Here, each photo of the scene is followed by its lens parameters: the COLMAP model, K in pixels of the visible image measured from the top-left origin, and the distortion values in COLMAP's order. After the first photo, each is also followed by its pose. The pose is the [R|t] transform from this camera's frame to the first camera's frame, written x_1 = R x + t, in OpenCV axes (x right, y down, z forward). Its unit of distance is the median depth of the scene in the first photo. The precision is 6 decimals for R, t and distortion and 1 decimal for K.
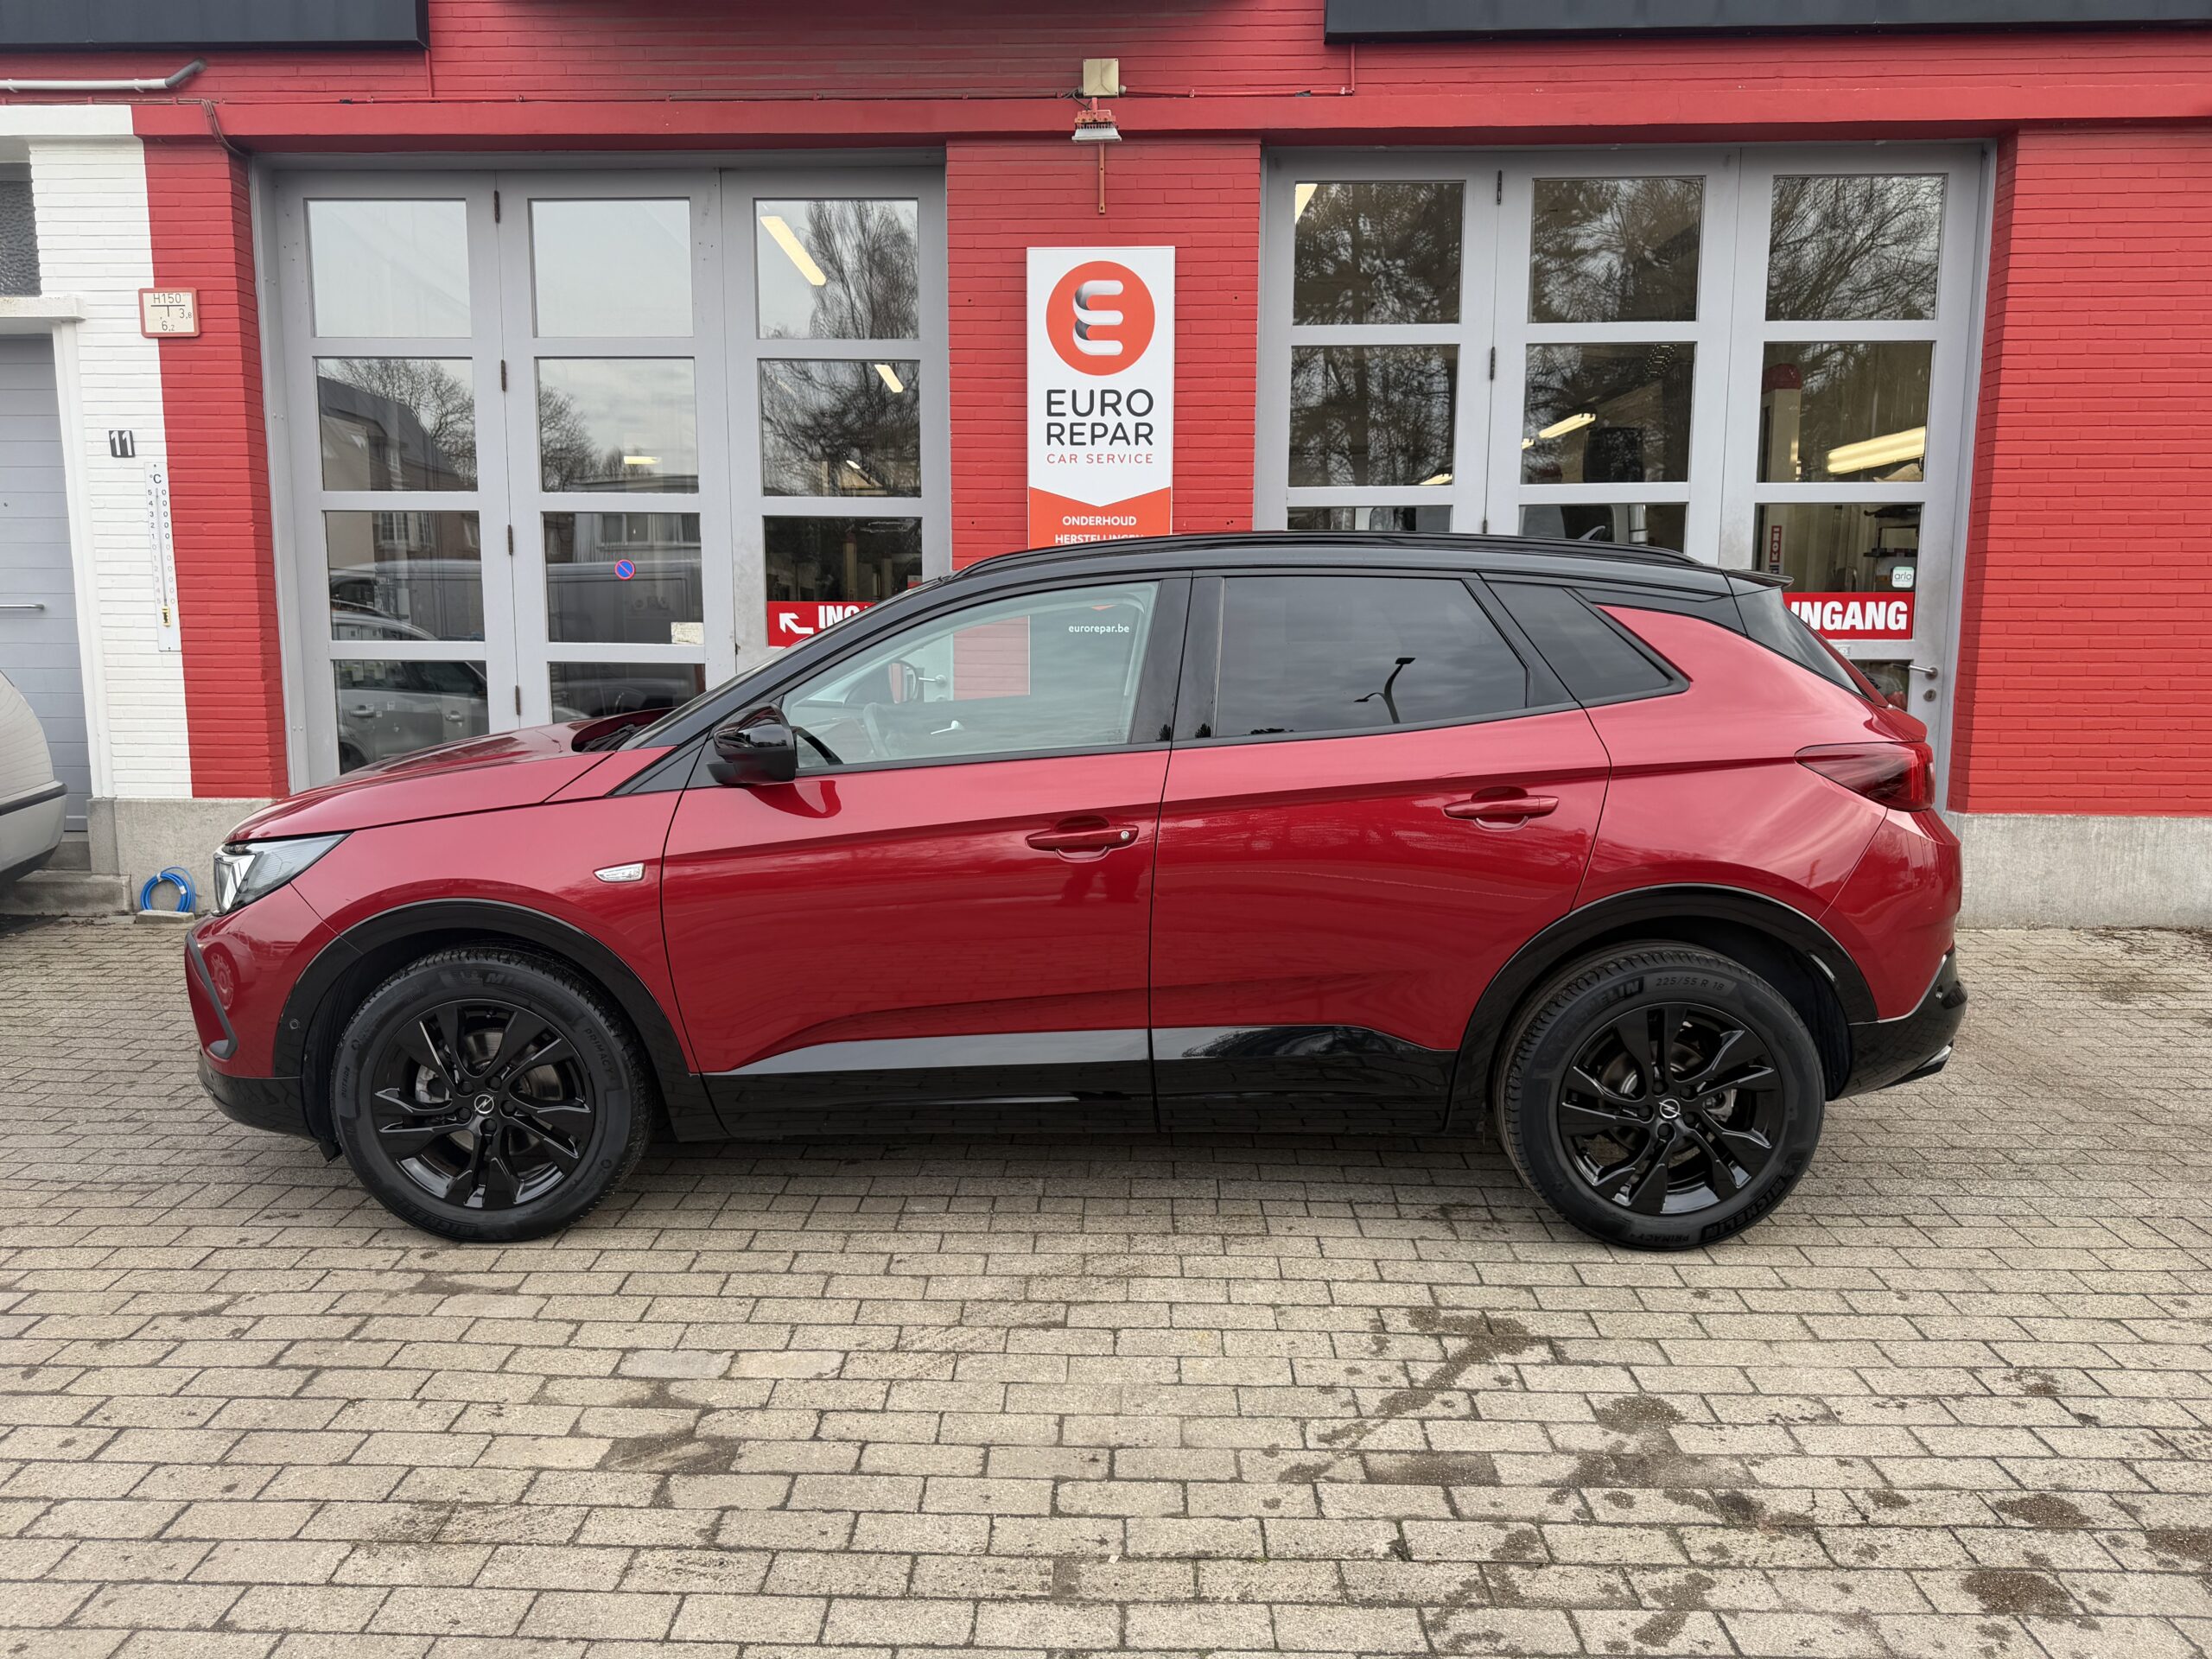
lens RADIAL K [[1567.1, 0, 1110.5], [0, 1567.1, 842.2], [0, 0, 1]] dist [0.021498, -0.027703]
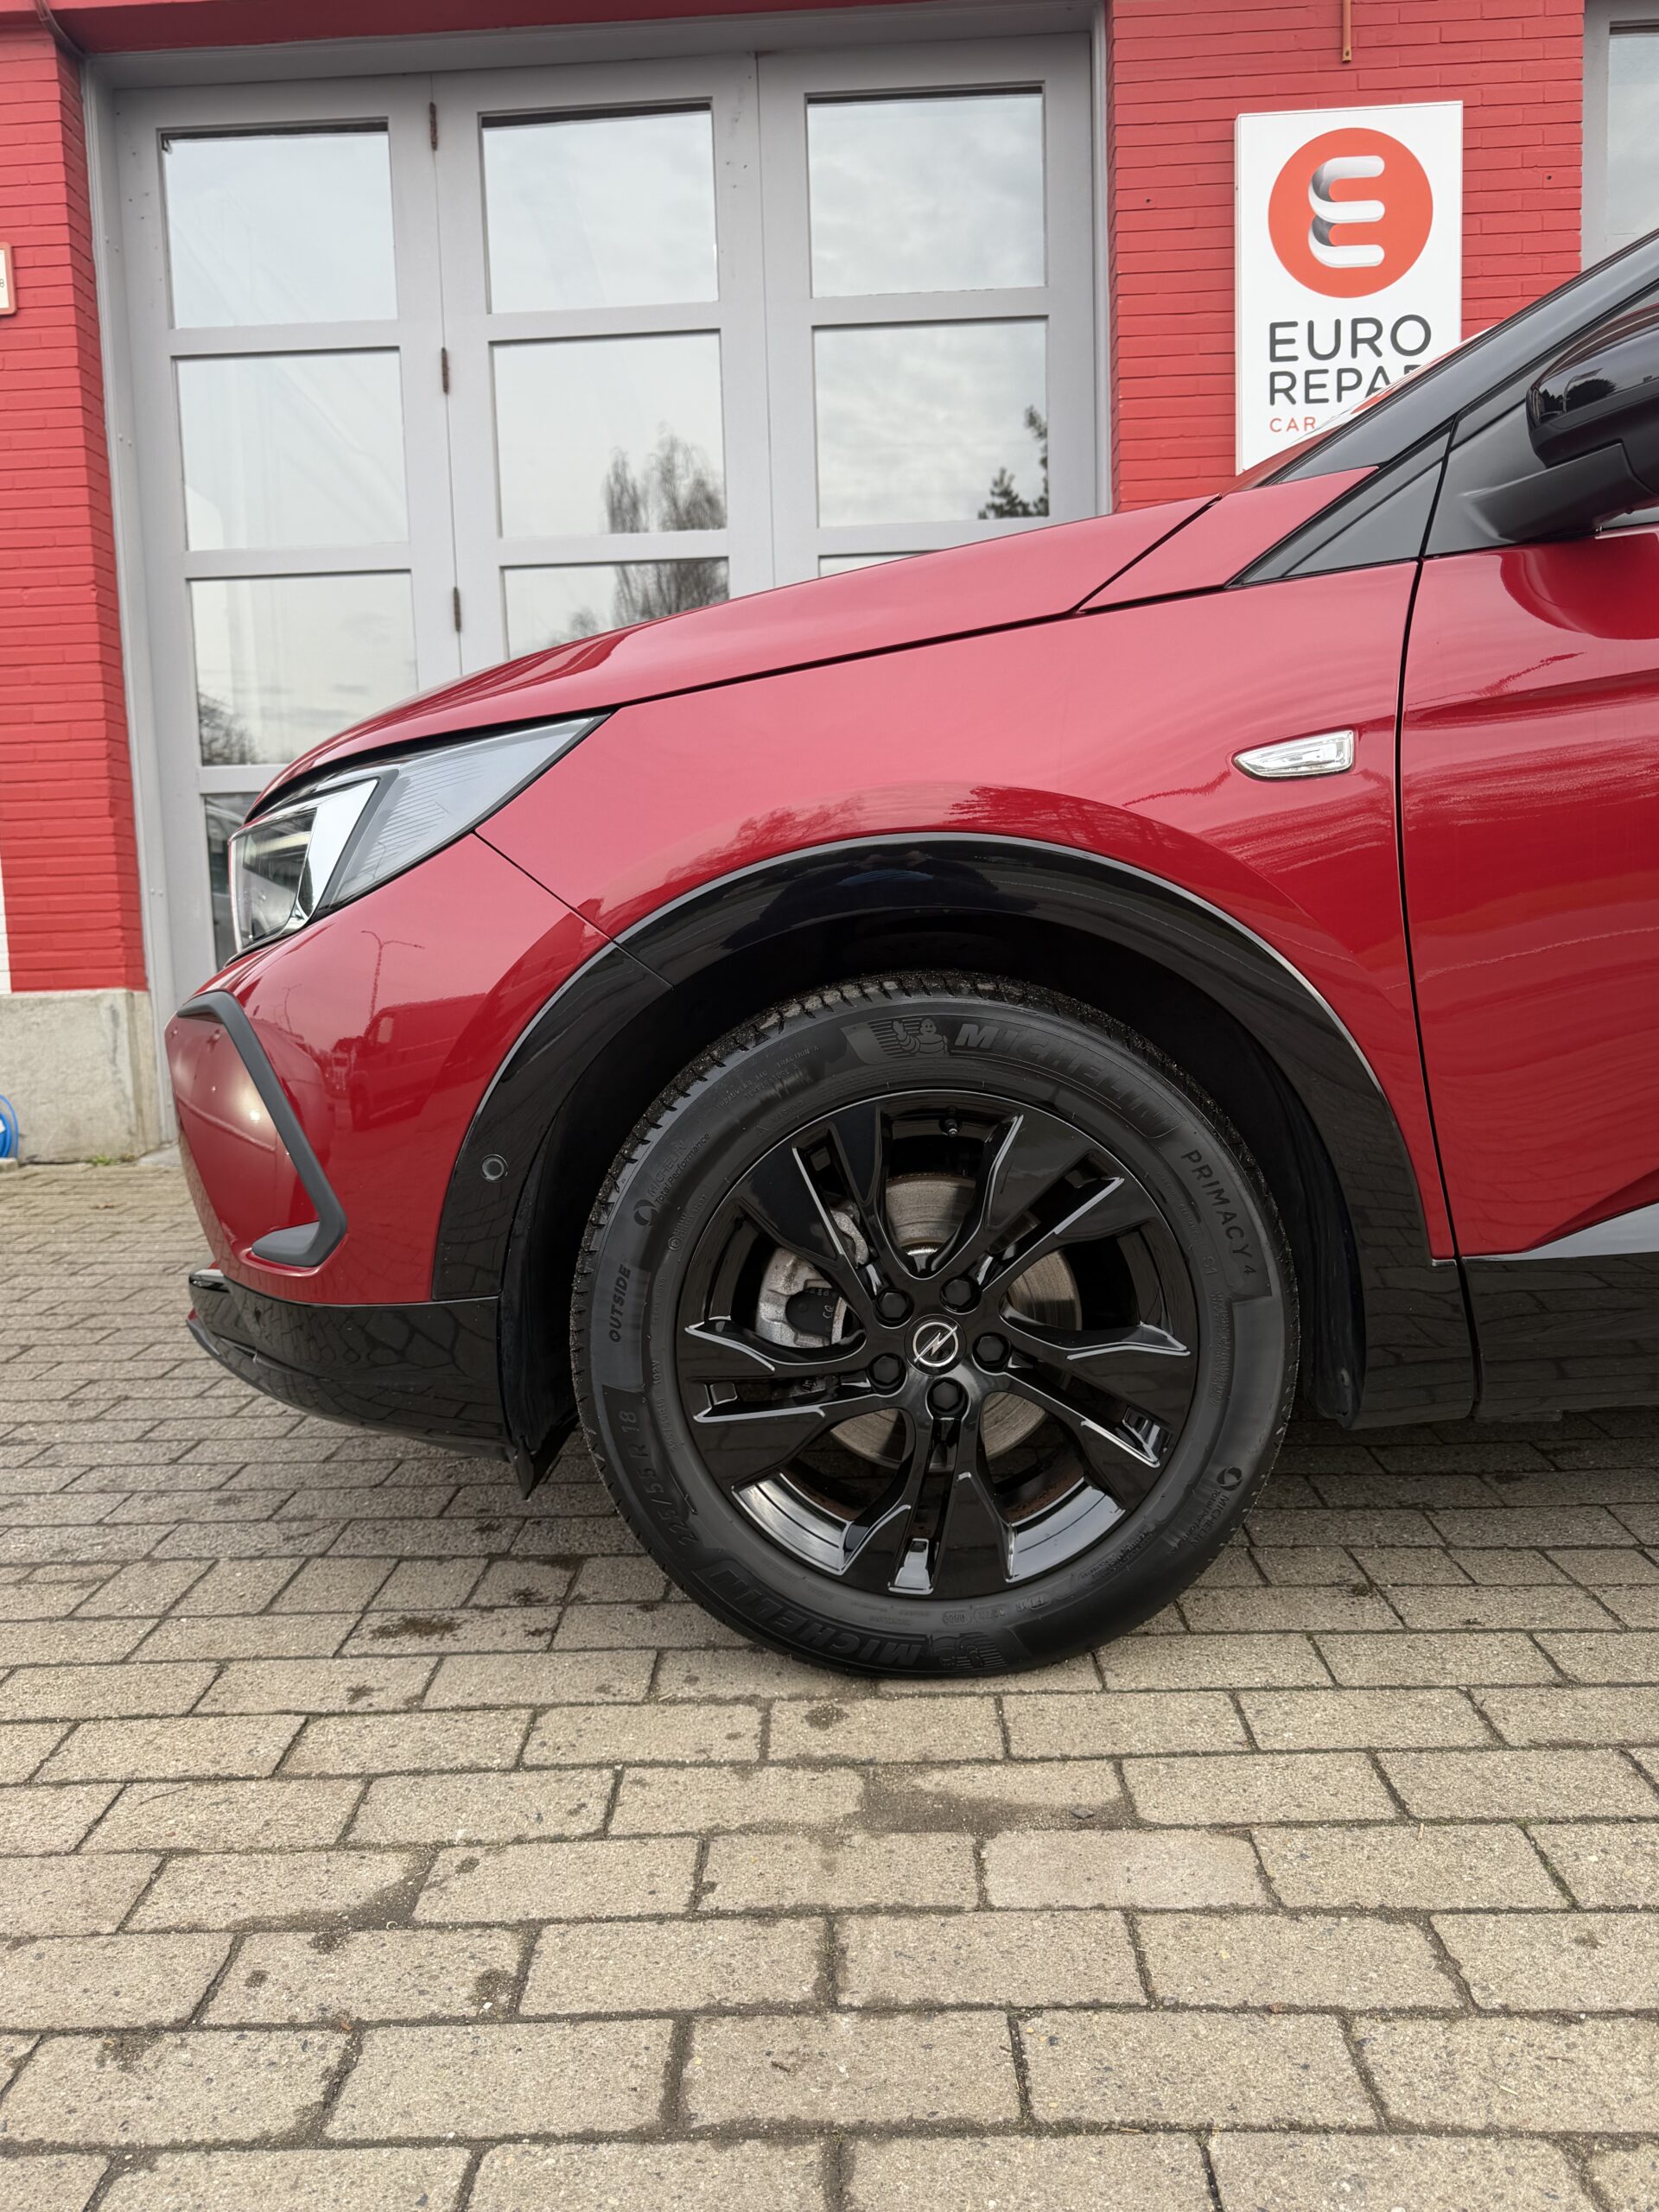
lens RADIAL K [[1634.6, 0, 831.8], [0, 1634.6, 1098.7], [0, 0, 1]] dist [0.026741, -0.035303]
pose [[0.999221, -0.036914, -0.013939, -0.415944], [0.036322, 0.998516, -0.040572, 0.116575], [0.015416, 0.040034, 0.999079, 0.557797]]
